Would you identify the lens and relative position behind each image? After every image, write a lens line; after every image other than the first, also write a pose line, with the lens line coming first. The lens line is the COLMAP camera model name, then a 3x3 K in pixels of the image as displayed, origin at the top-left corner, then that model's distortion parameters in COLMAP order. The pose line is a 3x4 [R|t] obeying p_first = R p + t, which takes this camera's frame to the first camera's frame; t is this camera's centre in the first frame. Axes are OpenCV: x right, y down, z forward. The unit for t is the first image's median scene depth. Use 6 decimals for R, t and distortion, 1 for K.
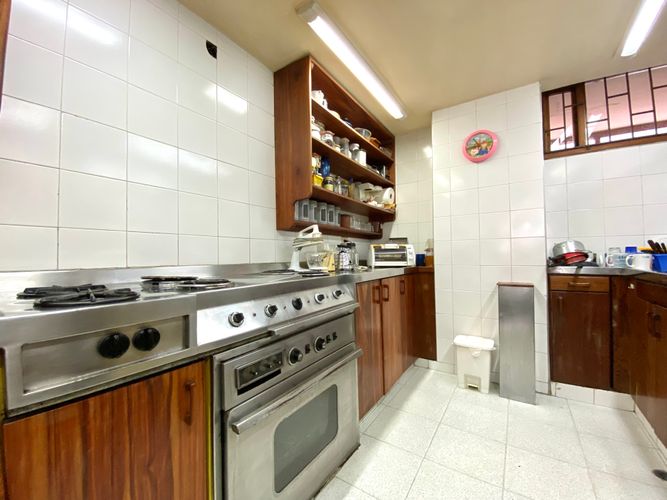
lens RADIAL K [[273.4, 0, 332.0], [0, 273.4, 251.1], [0, 0, 1]] dist [0.008146, -0.014050]
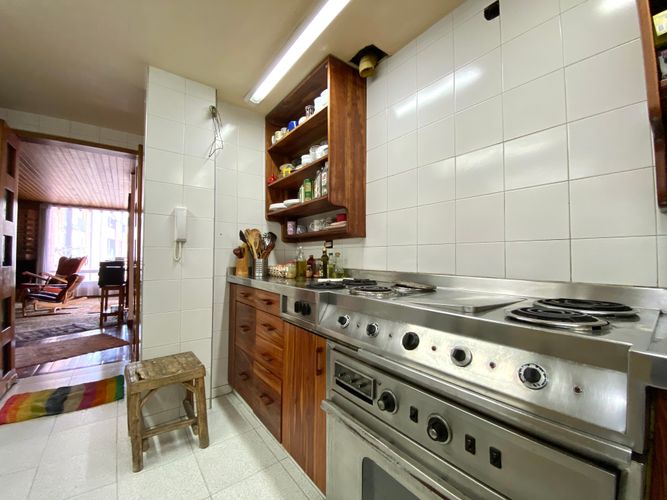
lens RADIAL K [[273.4, 0, 332.0], [0, 273.4, 251.1], [0, 0, 1]] dist [0.008146, -0.014050]
pose [[-0.328170, -0.034016, -0.944006, 0.656872], [-0.008991, 0.999419, -0.032887, -0.014505], [0.944576, -0.002305, -0.328285, 1.102204]]
